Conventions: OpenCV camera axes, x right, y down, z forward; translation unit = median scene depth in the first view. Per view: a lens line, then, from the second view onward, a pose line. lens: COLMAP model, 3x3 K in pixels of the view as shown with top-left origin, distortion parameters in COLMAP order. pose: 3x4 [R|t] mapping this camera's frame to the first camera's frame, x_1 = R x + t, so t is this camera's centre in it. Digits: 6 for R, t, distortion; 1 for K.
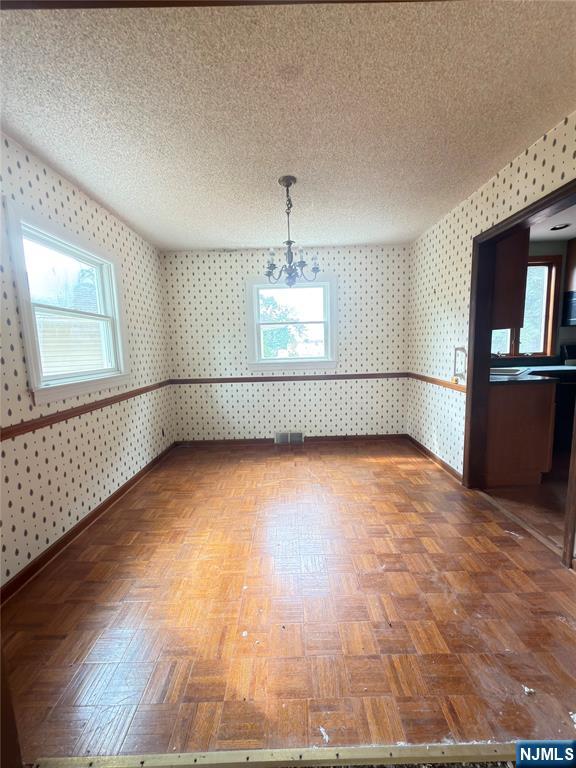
lens RADIAL K [[308.1, 0, 287.1], [0, 308.1, 385.4], [0, 0, 1]] dist [0.000769, 0.000288]
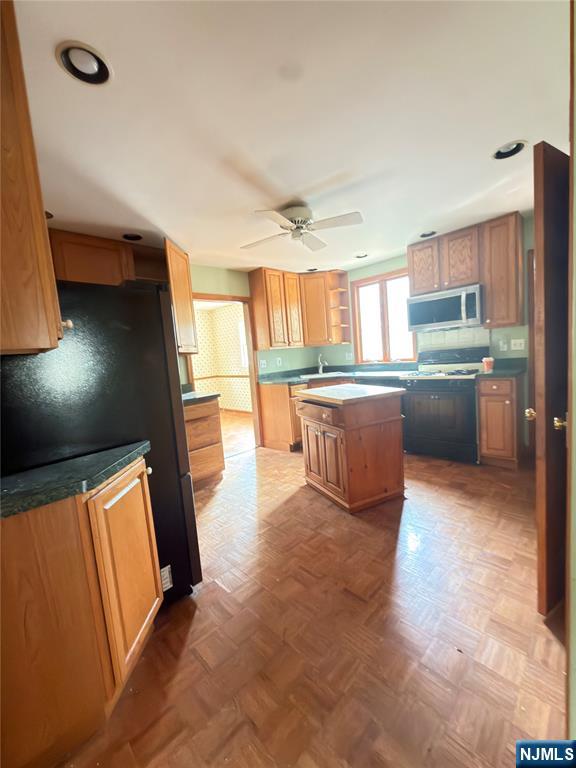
lens RADIAL K [[308.1, 0, 285.2], [0, 308.1, 381.9], [0, 0, 1]] dist [0.000769, 0.000288]
pose [[0.691063, 0.045716, -0.721347, 1.880671], [-0.031167, 0.998954, 0.033451, -0.072067], [0.722122, -0.000635, 0.691765, -0.054995]]
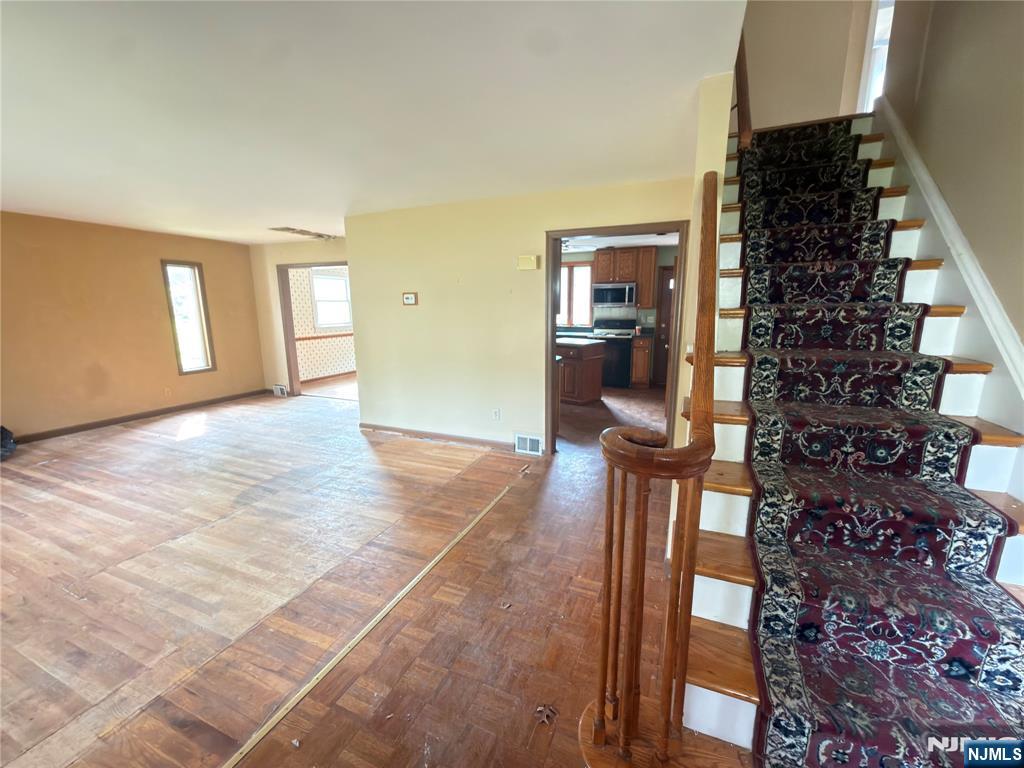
lens RADIAL K [[410.8, 0, 515.4], [0, 410.8, 386.3], [0, 0, 1]] dist [0.000769, 0.000288]
pose [[0.923553, 0.101022, -0.369924, 1.861416], [-0.073129, 0.993370, 0.088704, 0.061919], [0.376433, -0.054870, 0.924818, -1.501105]]
